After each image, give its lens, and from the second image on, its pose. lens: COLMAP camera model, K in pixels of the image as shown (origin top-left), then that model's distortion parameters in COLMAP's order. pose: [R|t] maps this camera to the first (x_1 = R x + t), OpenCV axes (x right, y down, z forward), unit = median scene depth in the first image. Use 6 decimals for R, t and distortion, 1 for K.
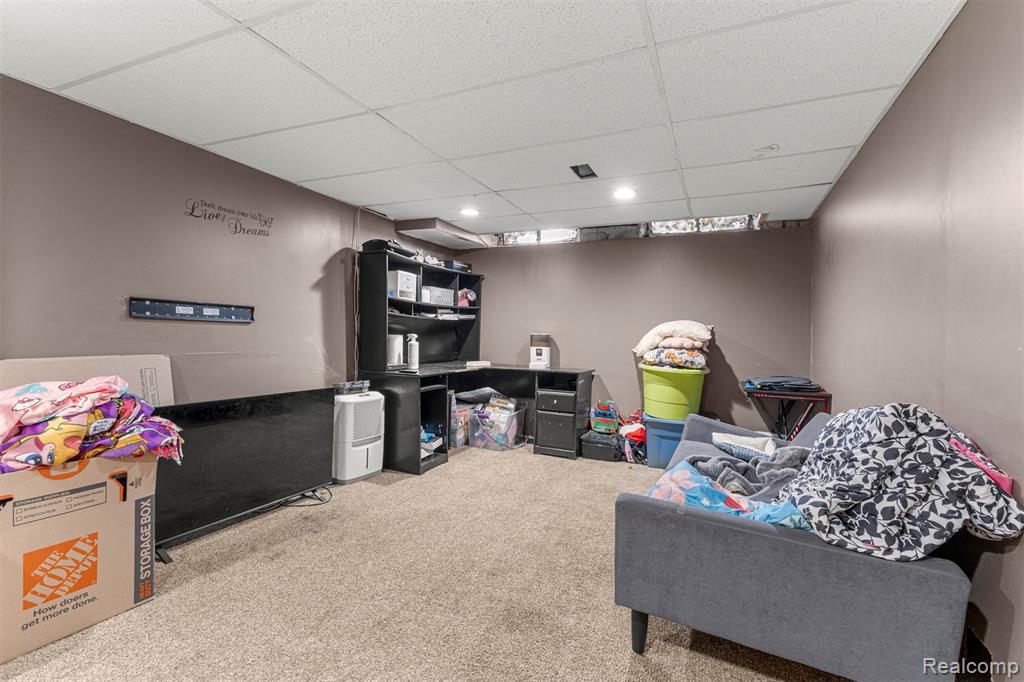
lens RADIAL K [[433.5, 0, 512.7], [0, 433.5, 334.9], [0, 0, 1]] dist [0.013293, -0.004177]
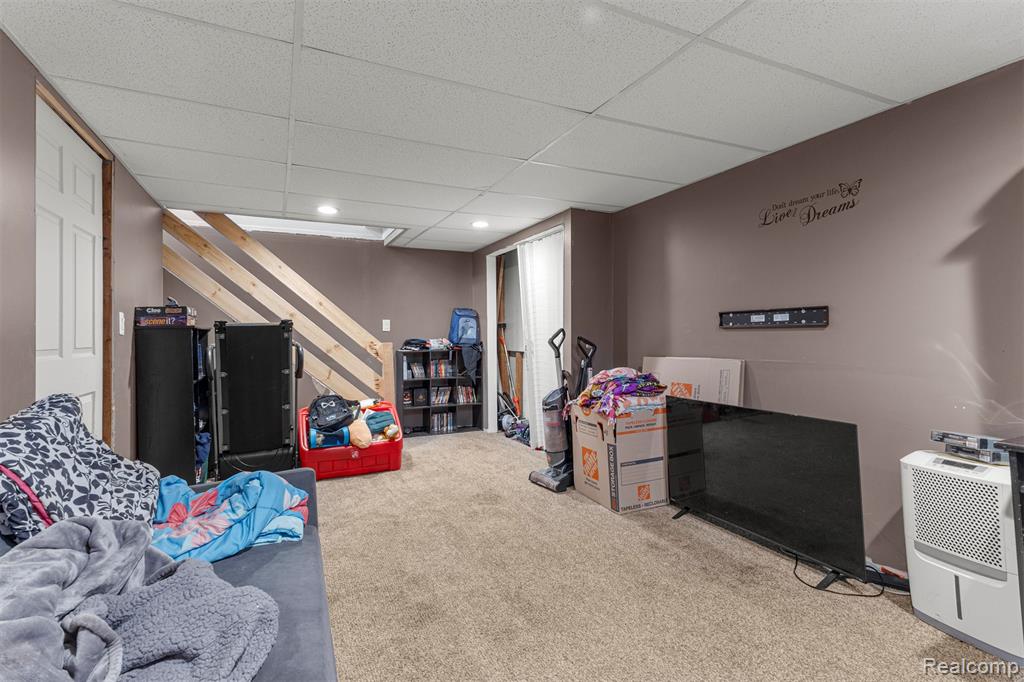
lens RADIAL K [[449.2, 0, 482.9], [0, 449.2, 339.8], [0, 0, 1]] dist [0.011410, -0.000020]
pose [[-0.641980, -0.012811, -0.766615, 0.505031], [-0.003371, 0.999898, -0.013887, 0.012096], [0.766714, -0.006331, -0.641957, 1.198466]]
